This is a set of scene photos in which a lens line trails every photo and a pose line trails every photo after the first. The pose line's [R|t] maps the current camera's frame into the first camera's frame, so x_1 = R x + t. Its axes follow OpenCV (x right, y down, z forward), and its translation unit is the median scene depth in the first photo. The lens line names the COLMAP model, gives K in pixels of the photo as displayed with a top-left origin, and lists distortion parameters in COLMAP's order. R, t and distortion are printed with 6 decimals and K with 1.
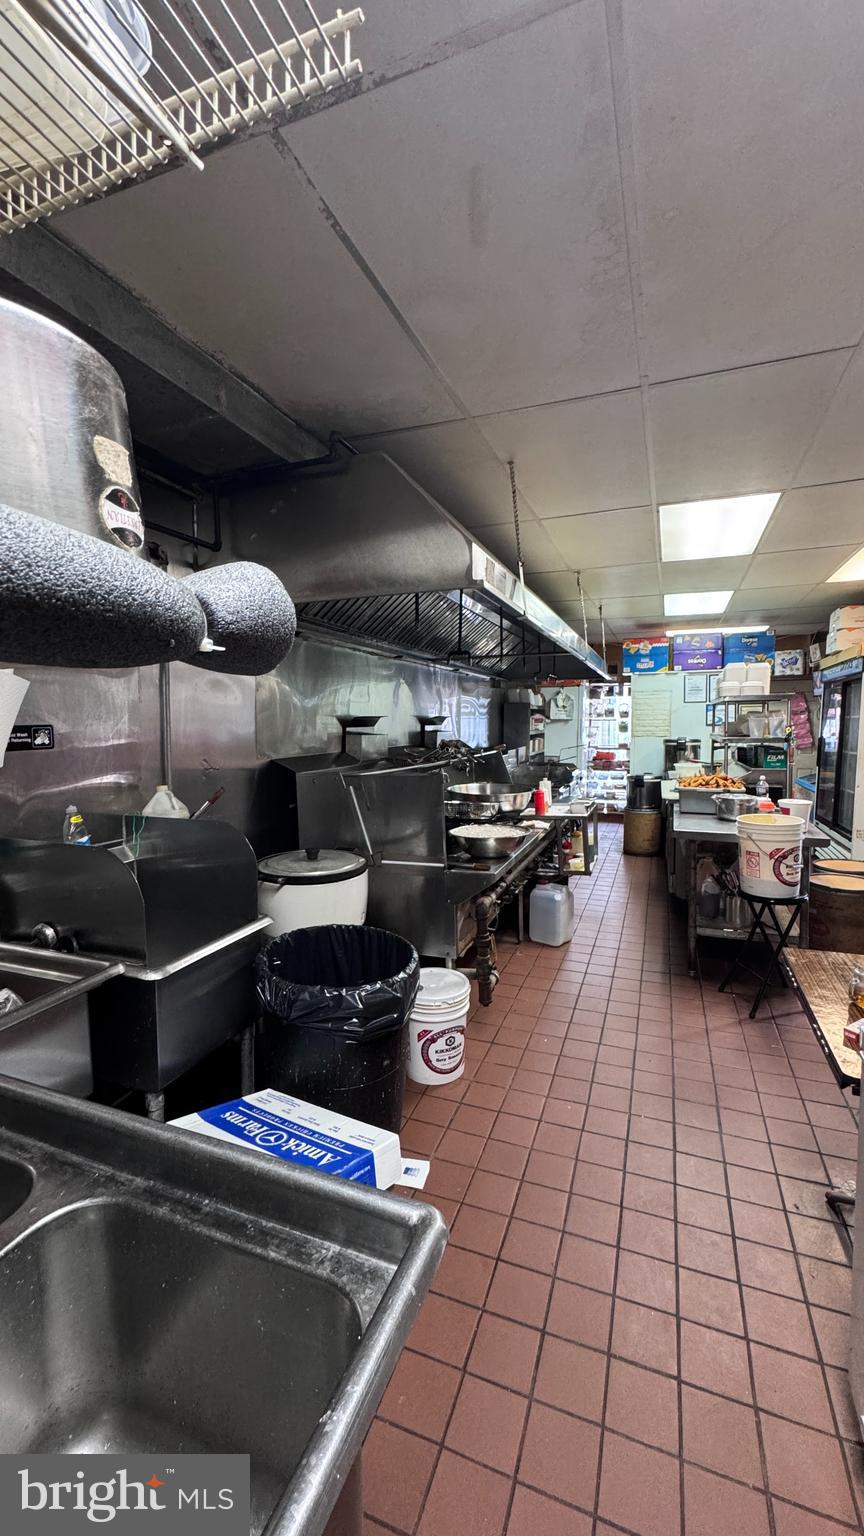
lens RADIAL K [[607.6, 0, 431.8], [0, 607.6, 766.5], [0, 0, 1]] dist [-0.001813, -0.000177]
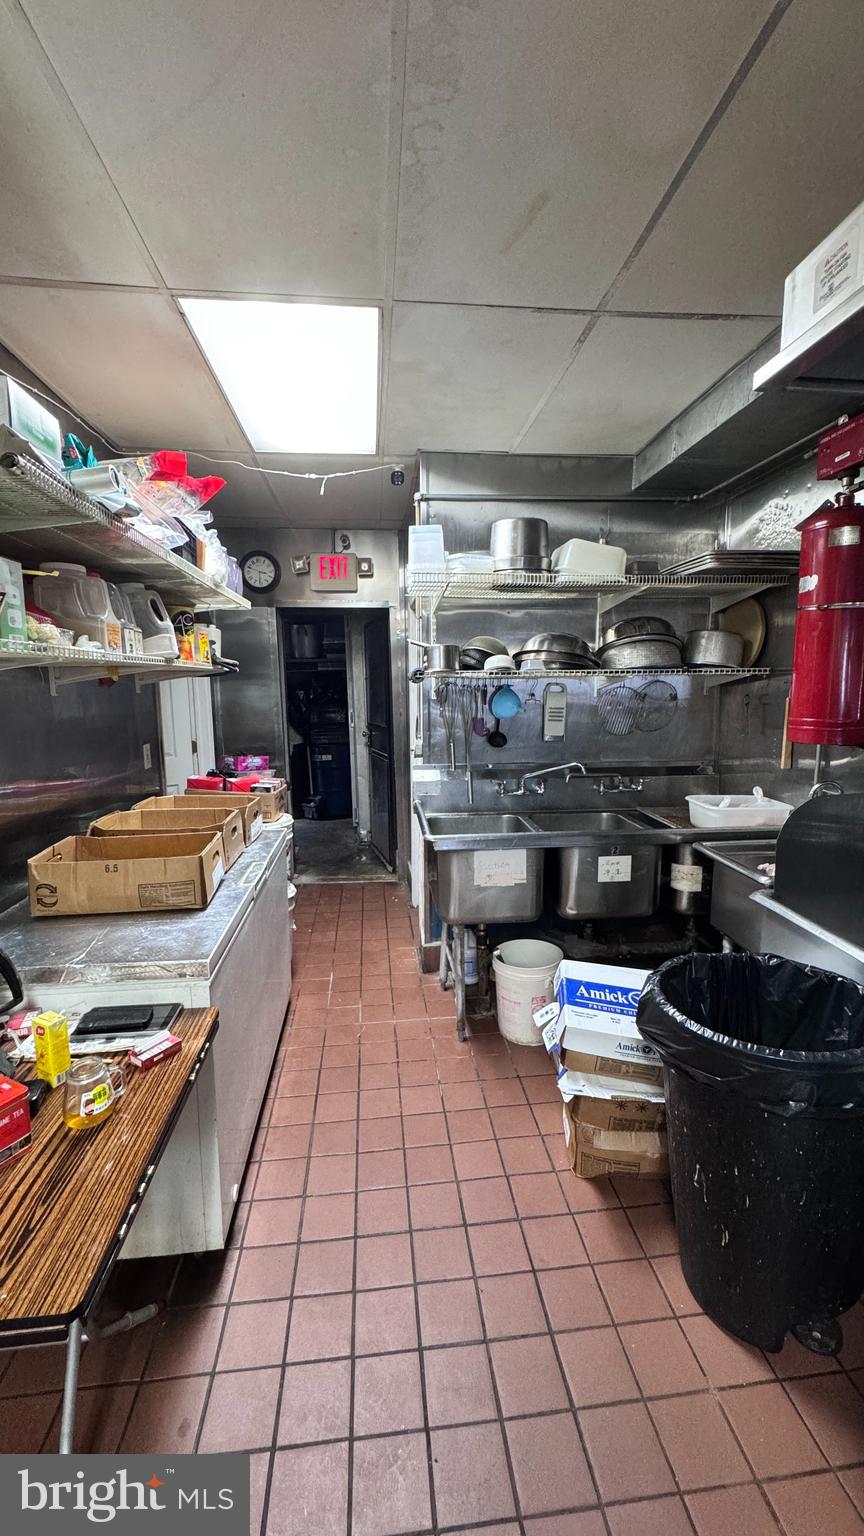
lens RADIAL K [[607.6, 0, 433.7], [0, 607.6, 769.1], [0, 0, 1]] dist [-0.001813, -0.000177]
pose [[-0.890379, 0.082810, -0.447624, 0.241113], [-0.010792, 0.979198, 0.202619, -0.053442], [0.455092, 0.185238, -0.870964, 0.641519]]
